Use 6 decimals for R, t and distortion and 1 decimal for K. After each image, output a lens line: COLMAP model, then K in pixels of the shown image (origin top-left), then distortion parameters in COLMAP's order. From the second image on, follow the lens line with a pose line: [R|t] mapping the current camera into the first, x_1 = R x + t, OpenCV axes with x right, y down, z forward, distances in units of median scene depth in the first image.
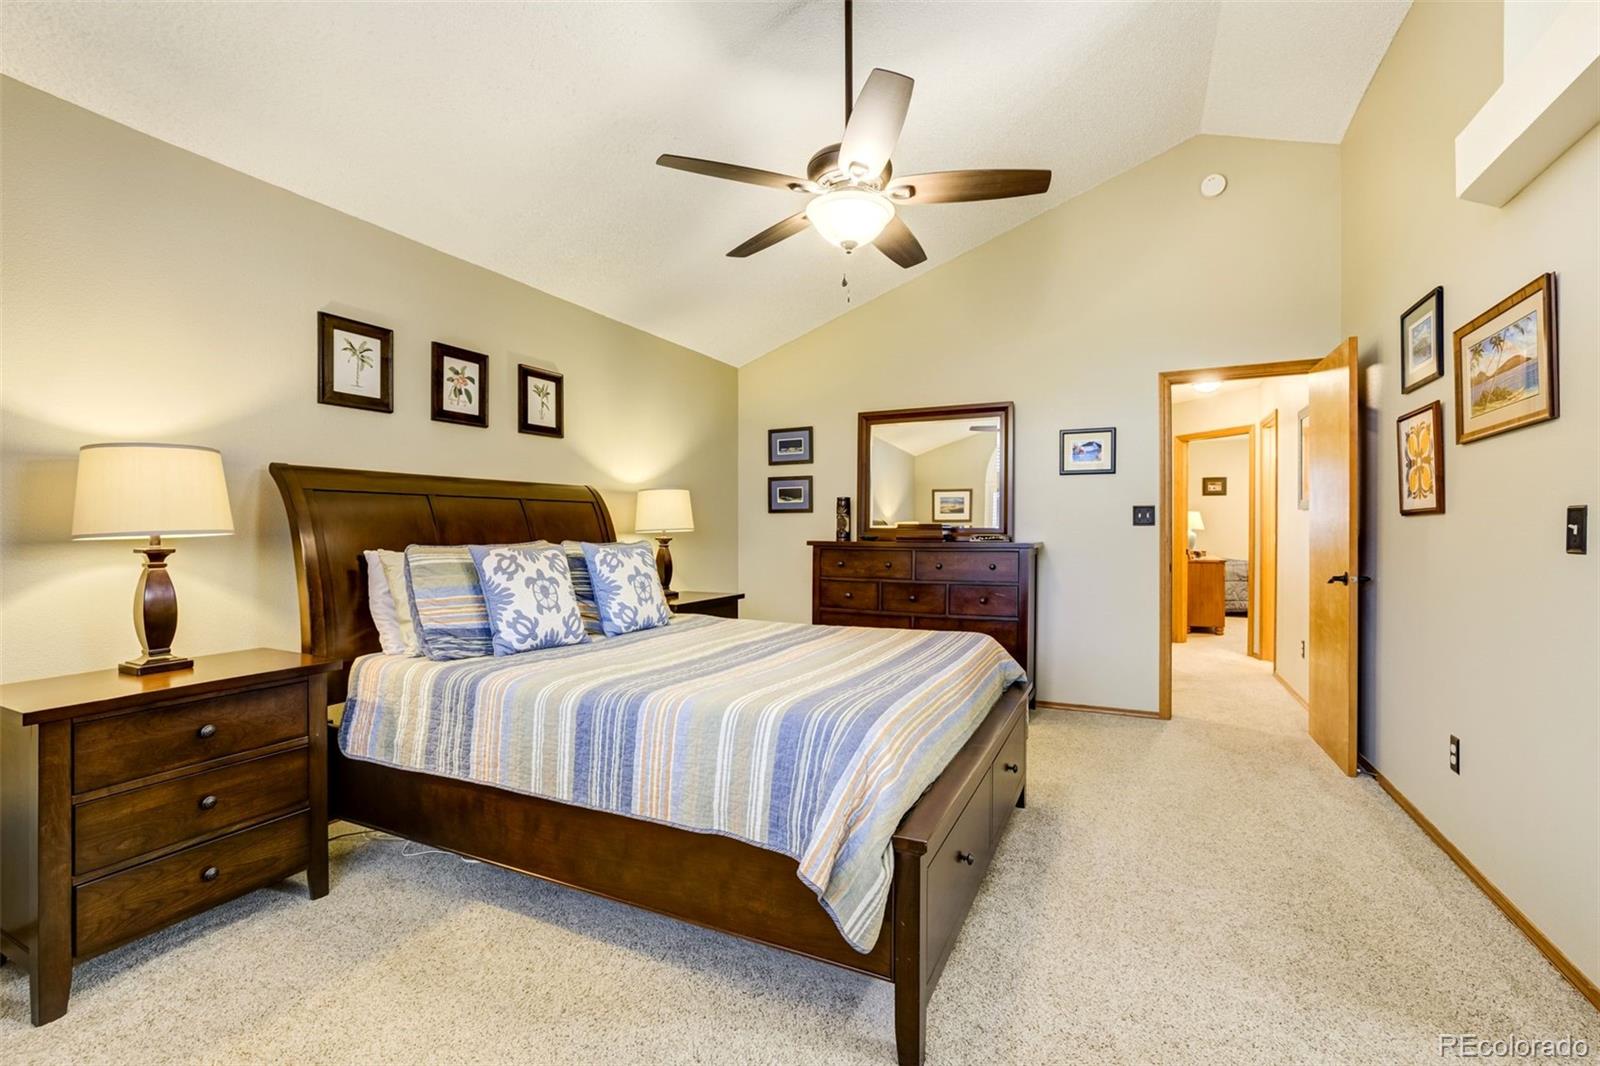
lens RADIAL K [[689.1, 0, 801.0], [0, 689.1, 528.3], [0, 0, 1]] dist [-0.031141, 0.007729]
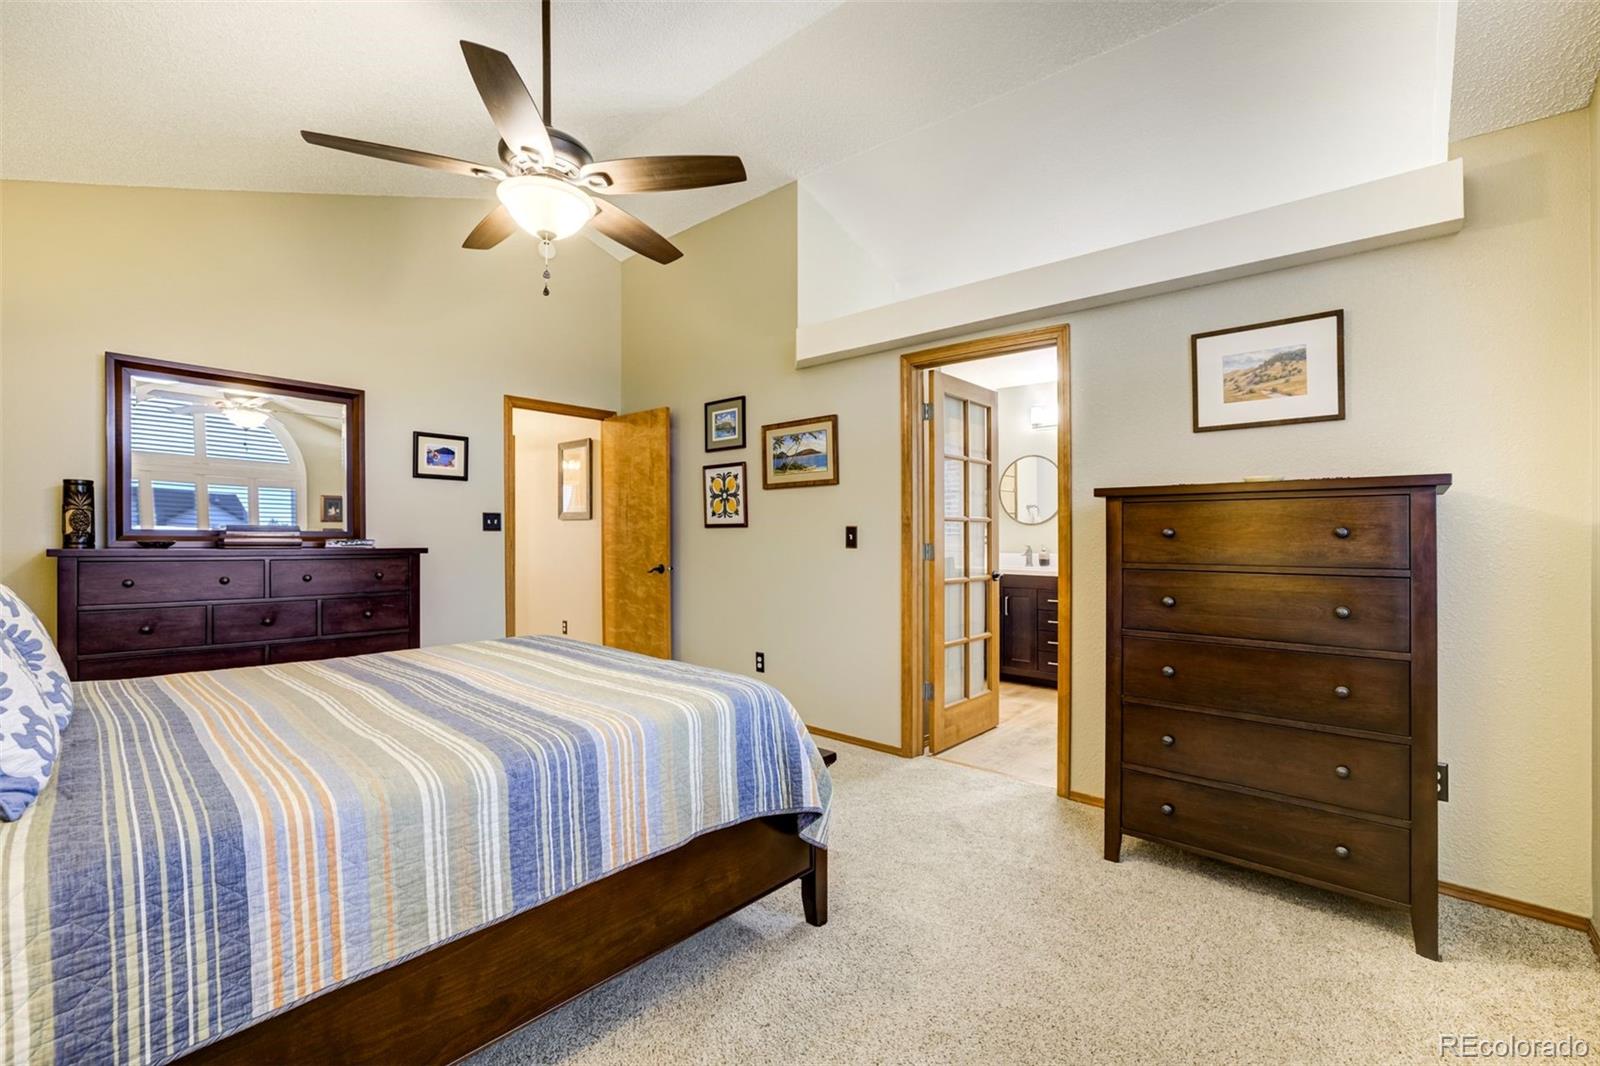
lens RADIAL K [[665.6, 0, 805.4], [0, 665.6, 531.2], [0, 0, 1]] dist [-0.002162, -0.000014]
pose [[0.284819, 0.012046, 0.958506, -0.584457], [-0.009804, 0.999905, -0.009654, 0.003069], [-0.958531, -0.006648, 0.284910, 0.324156]]
